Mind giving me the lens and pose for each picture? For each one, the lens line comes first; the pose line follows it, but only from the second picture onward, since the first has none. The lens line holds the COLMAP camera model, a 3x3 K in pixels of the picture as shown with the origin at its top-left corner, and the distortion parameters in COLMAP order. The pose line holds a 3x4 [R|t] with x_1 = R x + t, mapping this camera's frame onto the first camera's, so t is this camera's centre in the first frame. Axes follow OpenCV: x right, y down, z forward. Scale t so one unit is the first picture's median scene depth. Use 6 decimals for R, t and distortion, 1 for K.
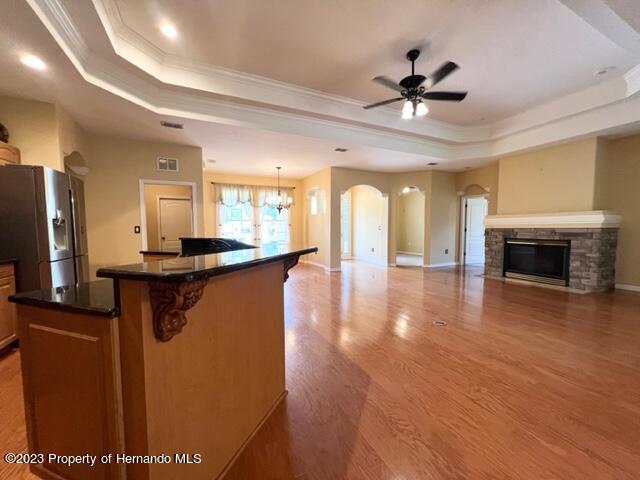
lens RADIAL K [[255.7, 0, 320.6], [0, 255.7, 243.3], [0, 0, 1]] dist [-0.001849, 0.000166]
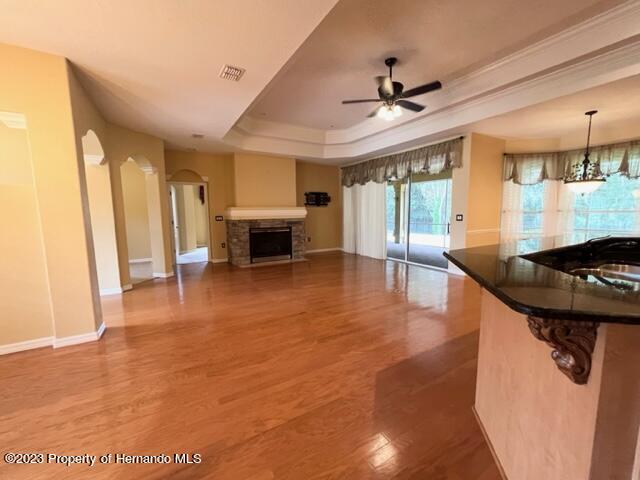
lens RADIAL K [[264.8, 0, 321.4], [0, 264.8, 243.2], [0, 0, 1]] dist [-0.000185, -0.000077]
pose [[-0.098035, -0.109862, 0.989100, -0.519103], [0.072369, 0.990469, 0.117187, -0.080085], [-0.992548, 0.083069, -0.089150, 0.933162]]
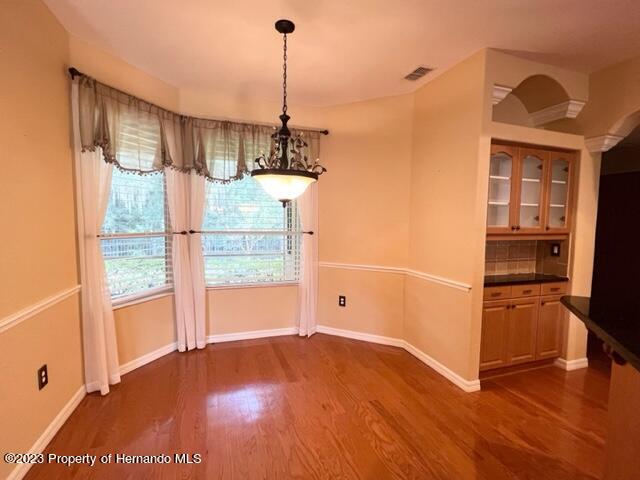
lens RADIAL K [[308.9, 0, 322.0], [0, 308.9, 245.7], [0, 0, 1]] dist [-0.001409, -0.000216]
pose [[-0.994466, -0.014783, 0.104018, 0.132352], [-0.000462, 0.990656, 0.136383, -0.075425], [-0.105062, 0.135580, -0.985180, 0.478805]]
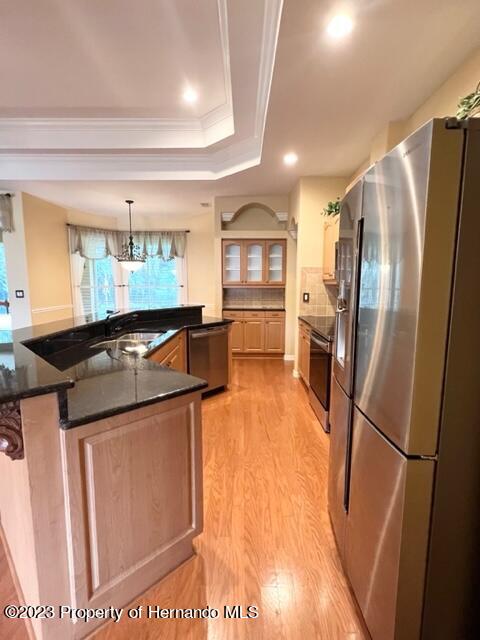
lens RADIAL K [[308.9, 0, 243.6], [0, 308.9, 319.3], [0, 0, 1]] dist [-0.001409, -0.000216]
pose [[-0.902629, -0.049024, 0.427619, -0.603765], [0.028421, 0.984536, 0.172862, -0.088877], [-0.429481, 0.168184, -0.887277, 0.873612]]
